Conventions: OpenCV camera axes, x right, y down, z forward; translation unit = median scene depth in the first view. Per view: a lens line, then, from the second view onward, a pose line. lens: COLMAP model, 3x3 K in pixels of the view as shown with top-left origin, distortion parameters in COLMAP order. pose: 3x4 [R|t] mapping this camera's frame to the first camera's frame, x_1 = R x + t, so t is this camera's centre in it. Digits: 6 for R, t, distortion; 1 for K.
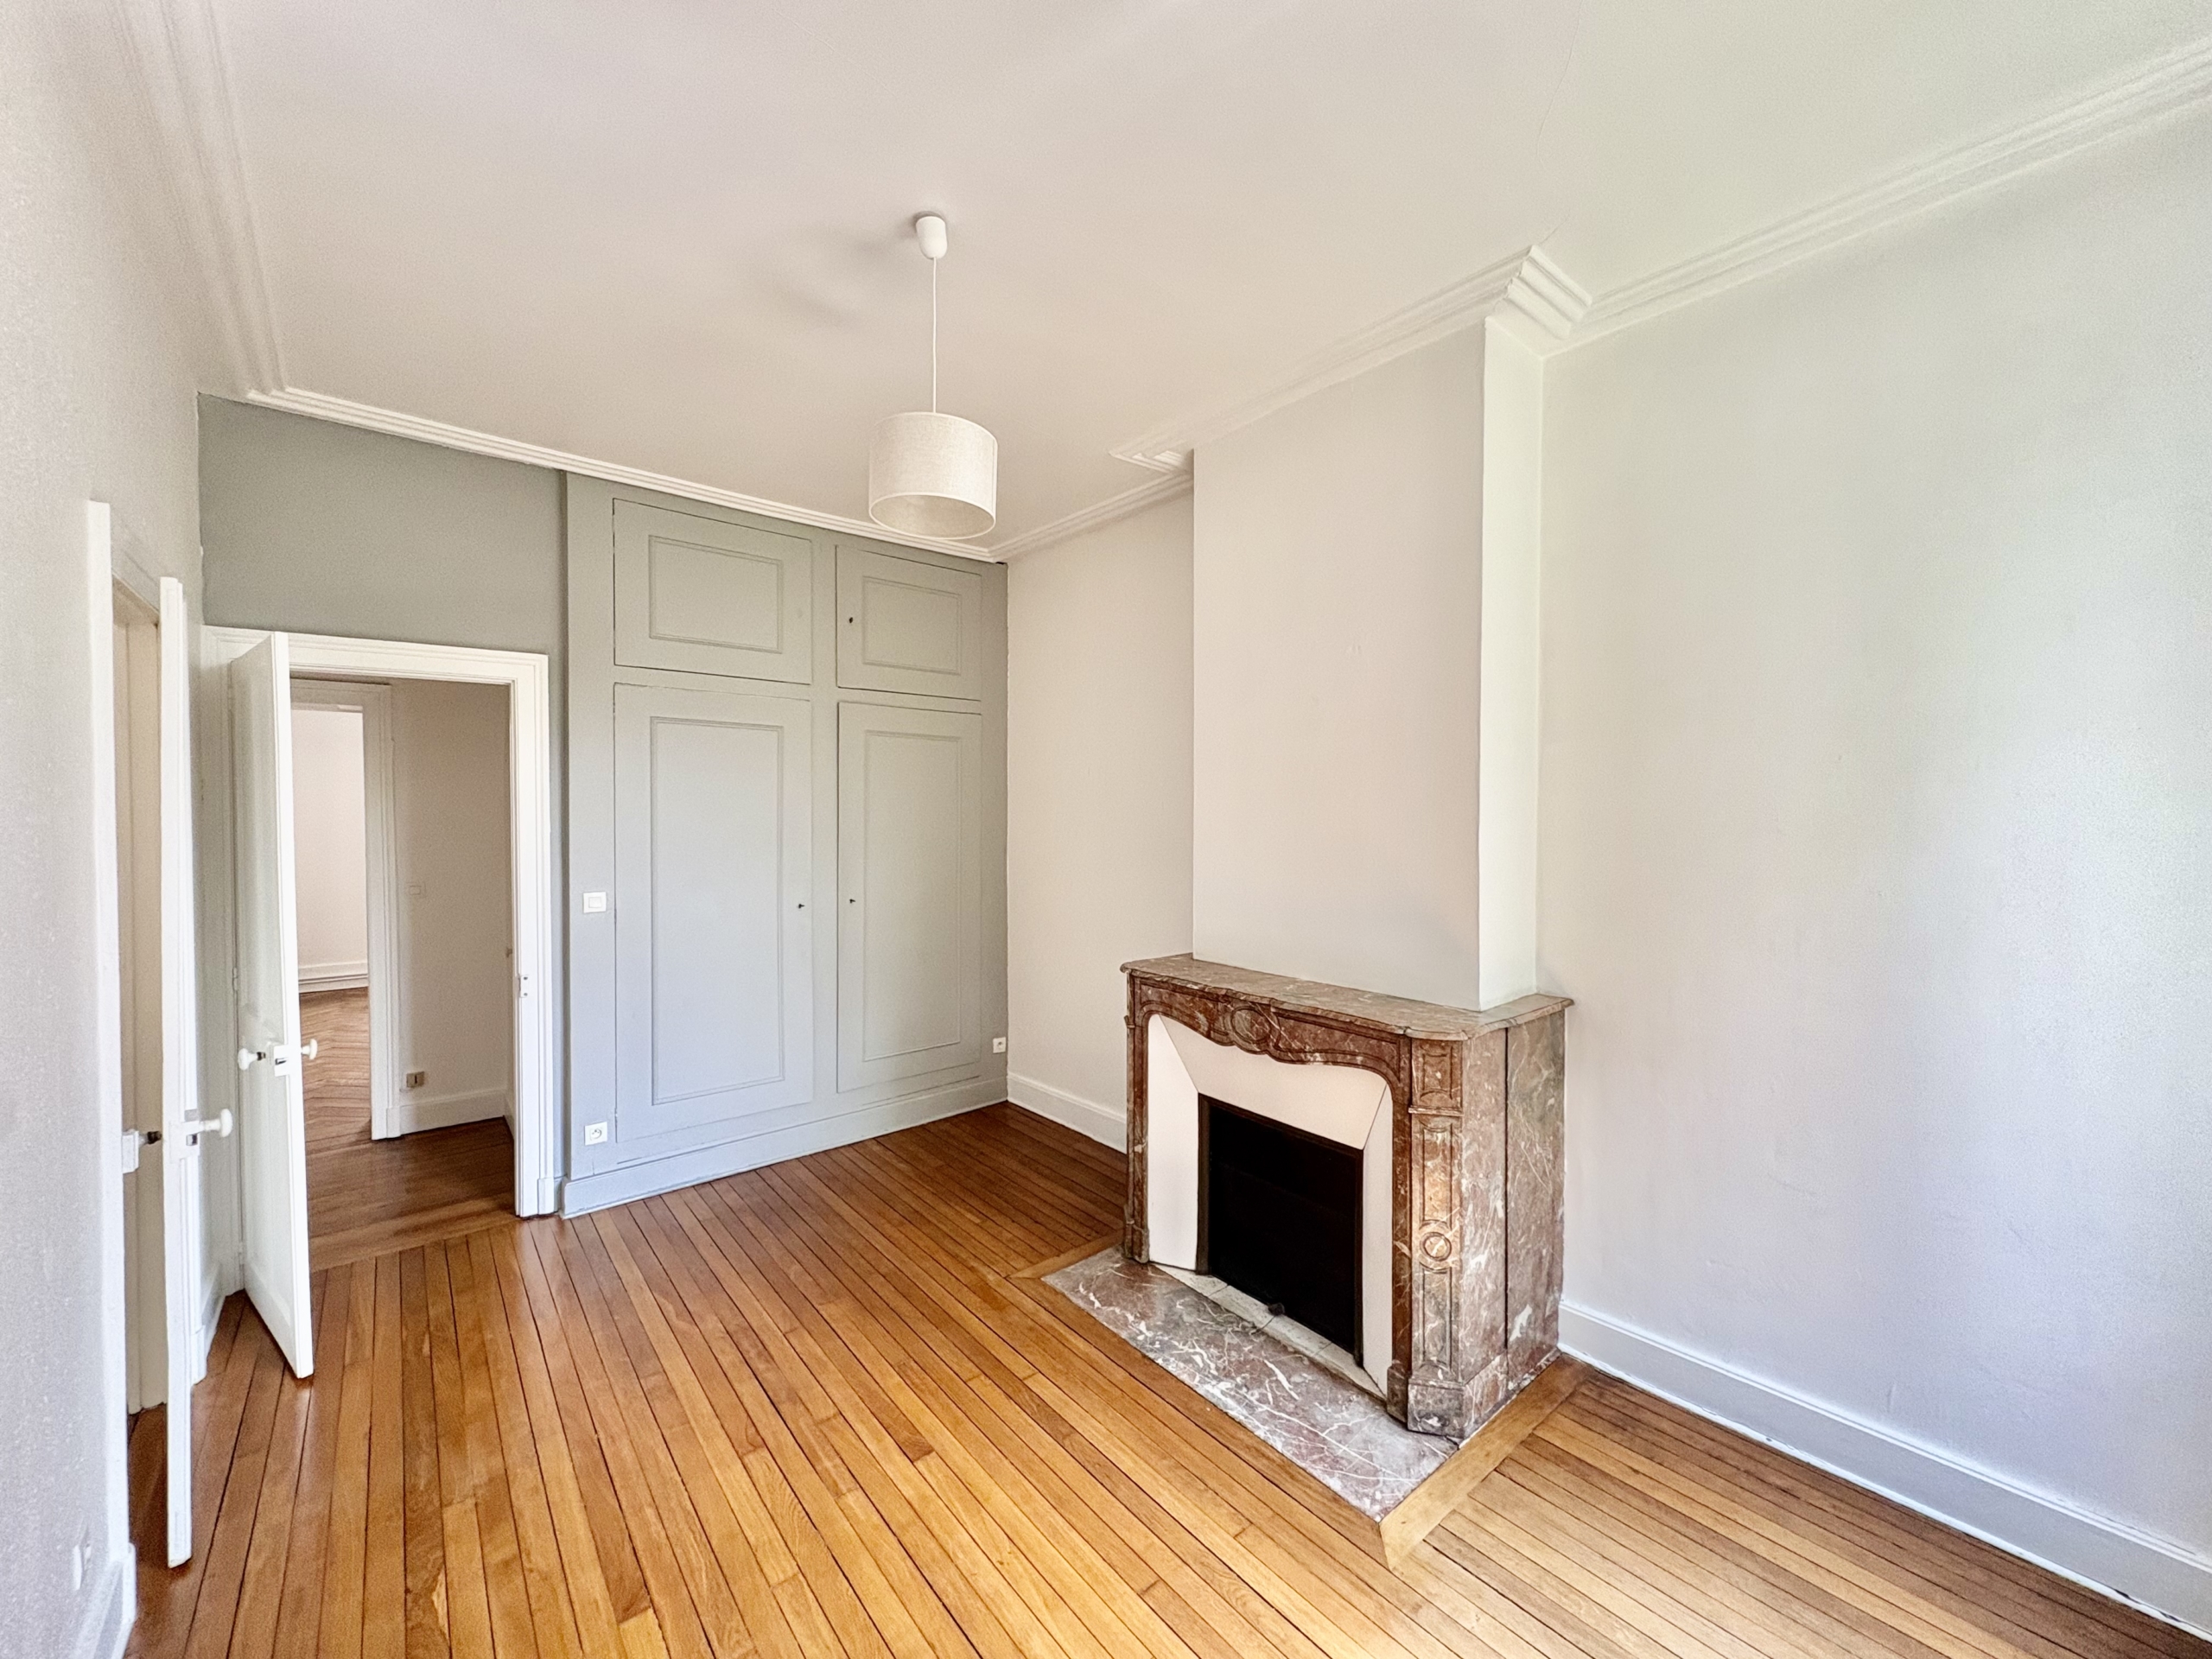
lens RADIAL K [[882.0, 0, 1106.1], [0, 882.0, 824.9], [0, 0, 1]] dist [0.000987, 0.000040]
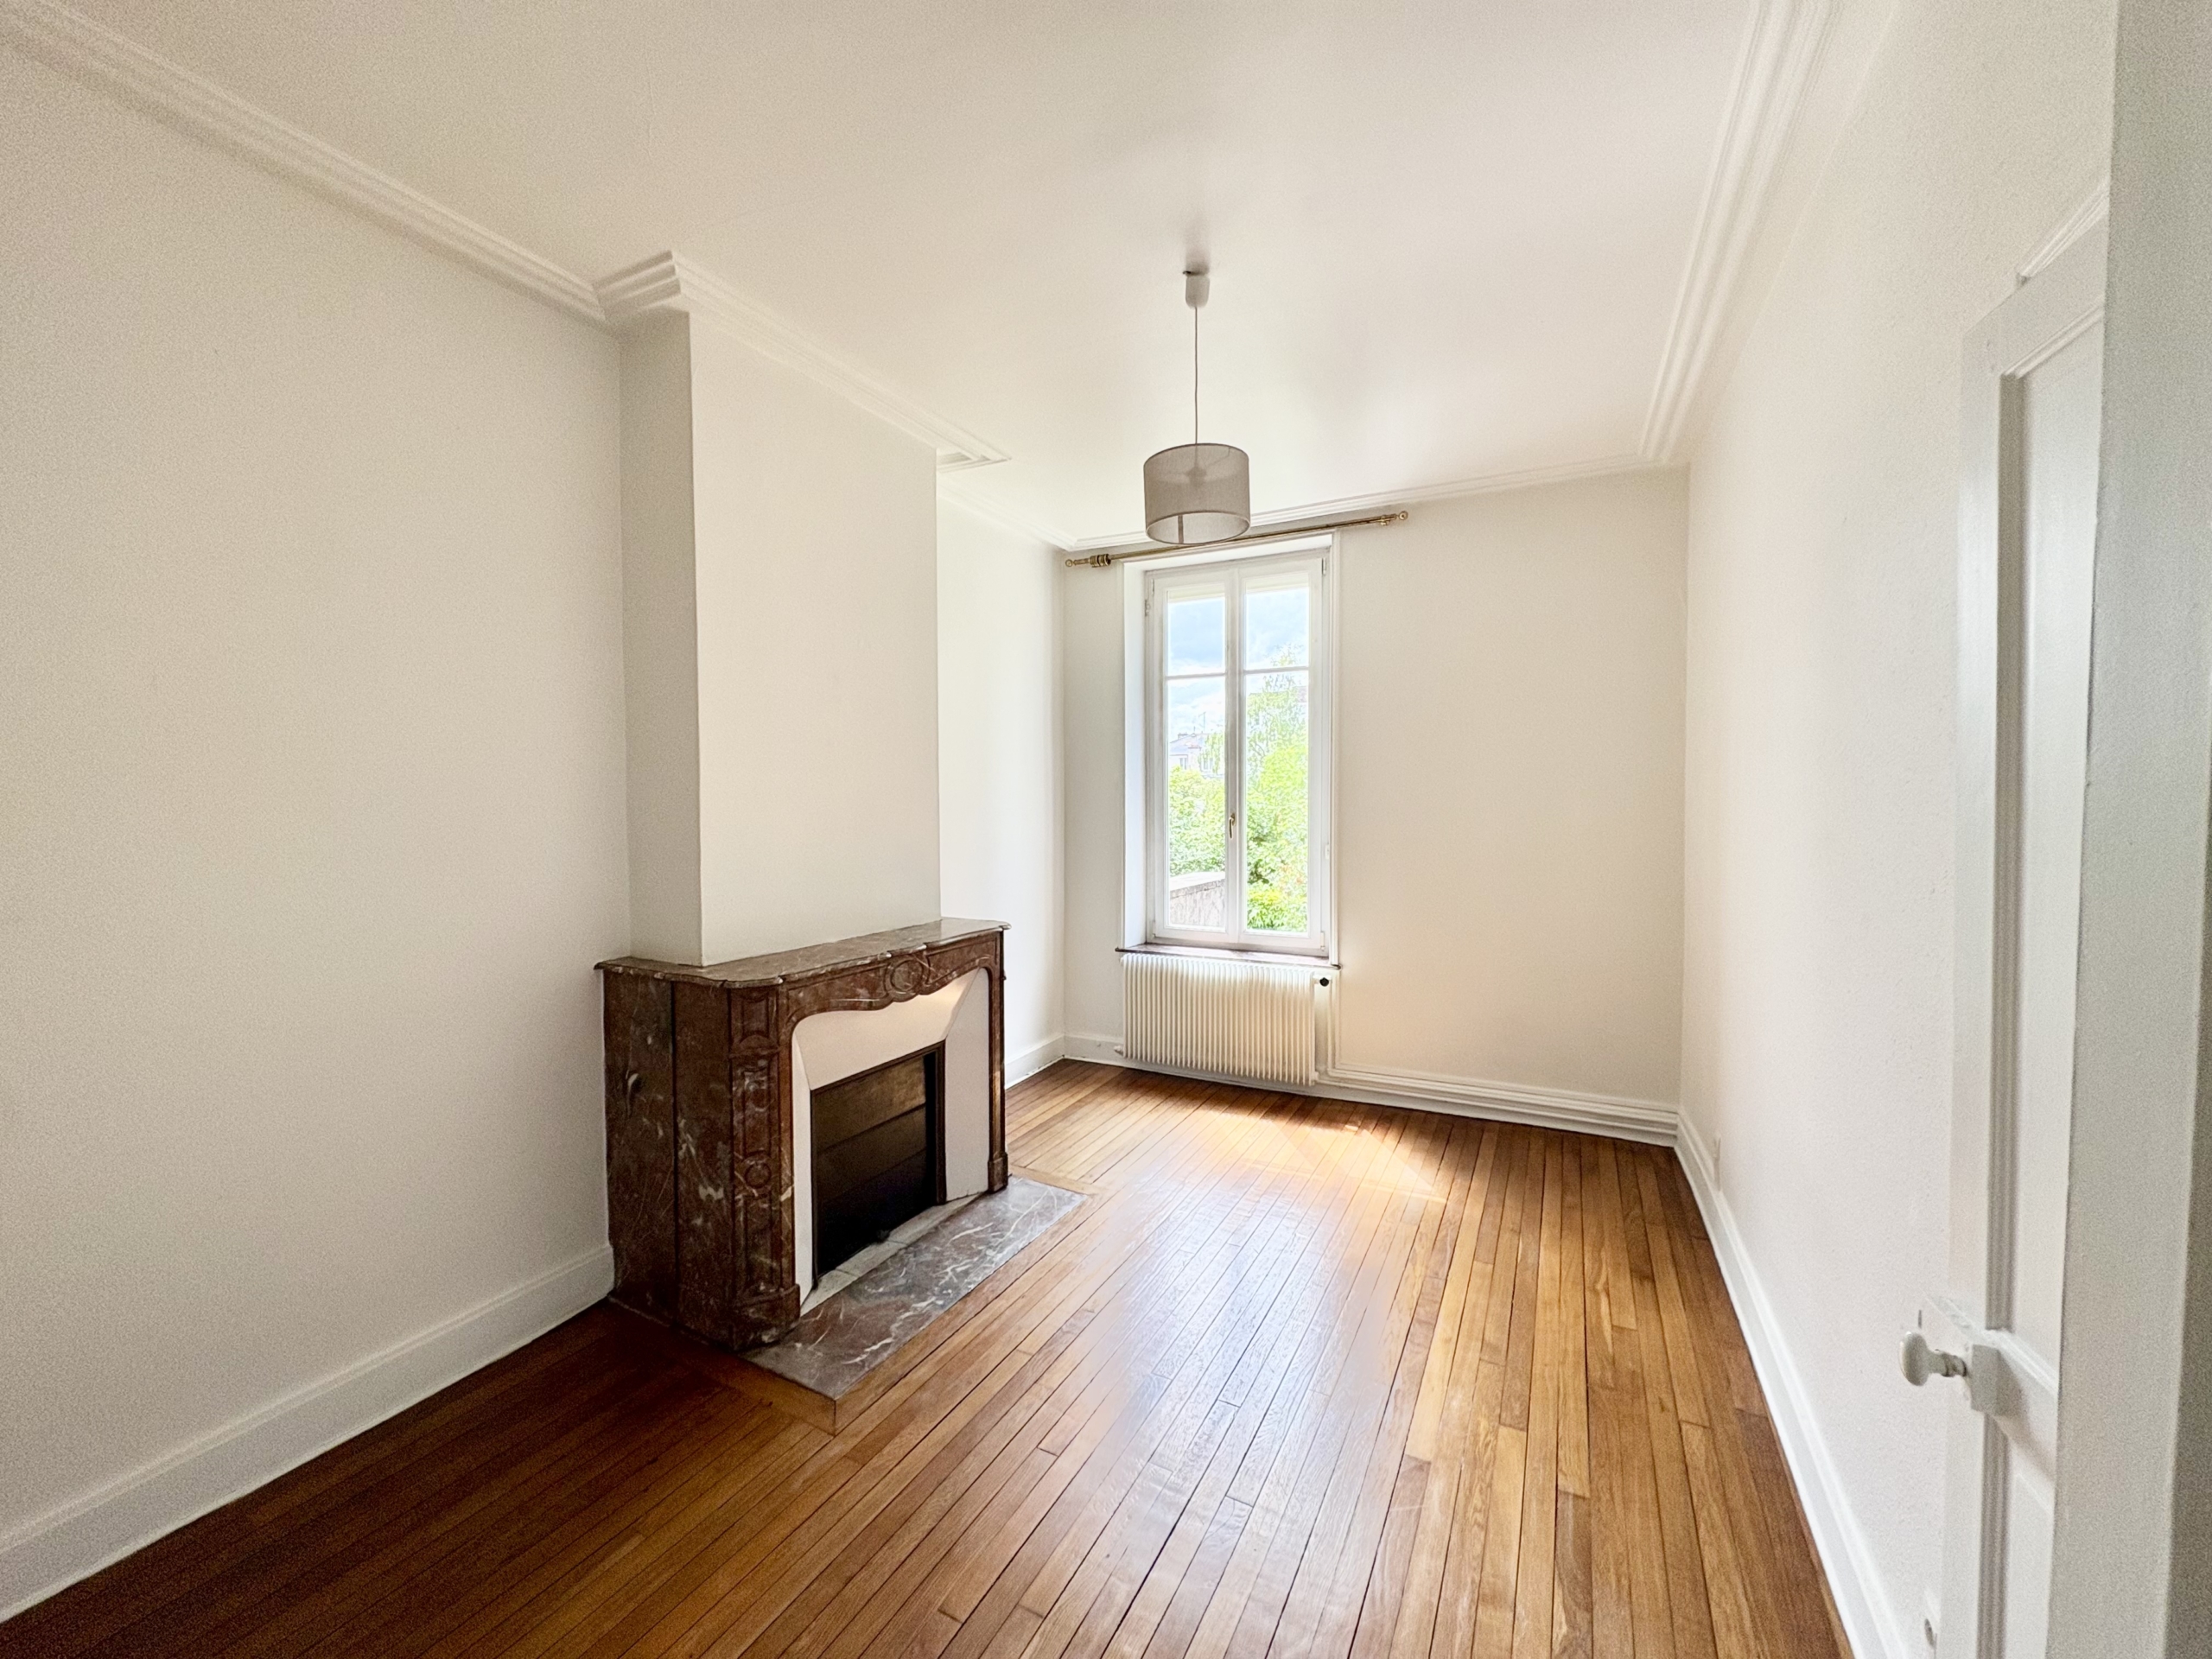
lens RADIAL K [[882.0, 0, 1106.5], [0, 882.0, 827.7], [0, 0, 1]] dist [0.000987, 0.000040]
pose [[-0.394742, -0.027560, 0.918378, -0.926624], [0.016776, 0.999167, 0.037195, 0.005624], [-0.918639, 0.030089, -0.393951, 1.181364]]
